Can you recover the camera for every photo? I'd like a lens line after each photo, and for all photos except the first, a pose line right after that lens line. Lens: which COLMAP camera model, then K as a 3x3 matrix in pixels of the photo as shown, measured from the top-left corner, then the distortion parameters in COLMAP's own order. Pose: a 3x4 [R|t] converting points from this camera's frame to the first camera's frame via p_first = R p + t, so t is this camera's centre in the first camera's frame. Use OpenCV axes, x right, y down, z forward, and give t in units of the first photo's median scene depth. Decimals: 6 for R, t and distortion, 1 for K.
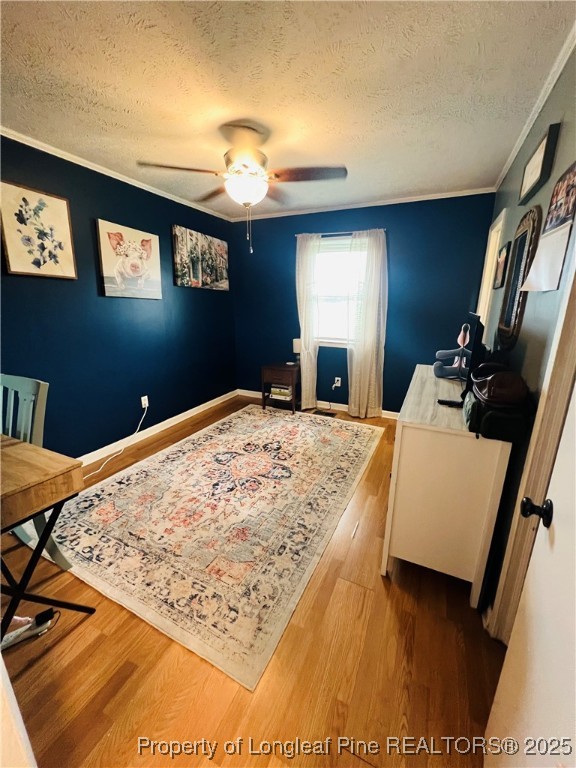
lens RADIAL K [[307.3, 0, 288.9], [0, 307.3, 382.1], [0, 0, 1]] dist [-0.002507, 0.000740]
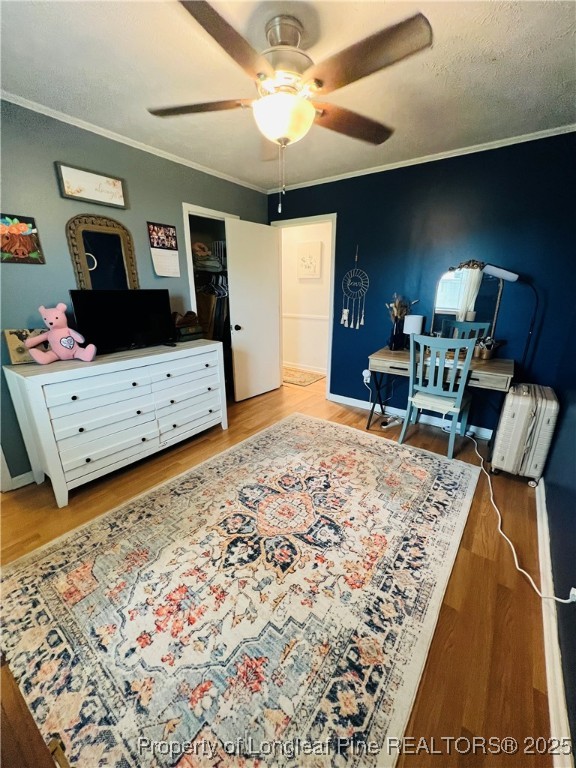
lens RADIAL K [[307.3, 0, 286.6], [0, 307.3, 382.1], [0, 0, 1]] dist [-0.002507, 0.000740]
pose [[-0.981049, -0.072432, 0.179710, -0.257734], [0.034294, 0.847943, 0.528977, -0.412945], [-0.190699, 0.525115, -0.829390, 1.595322]]
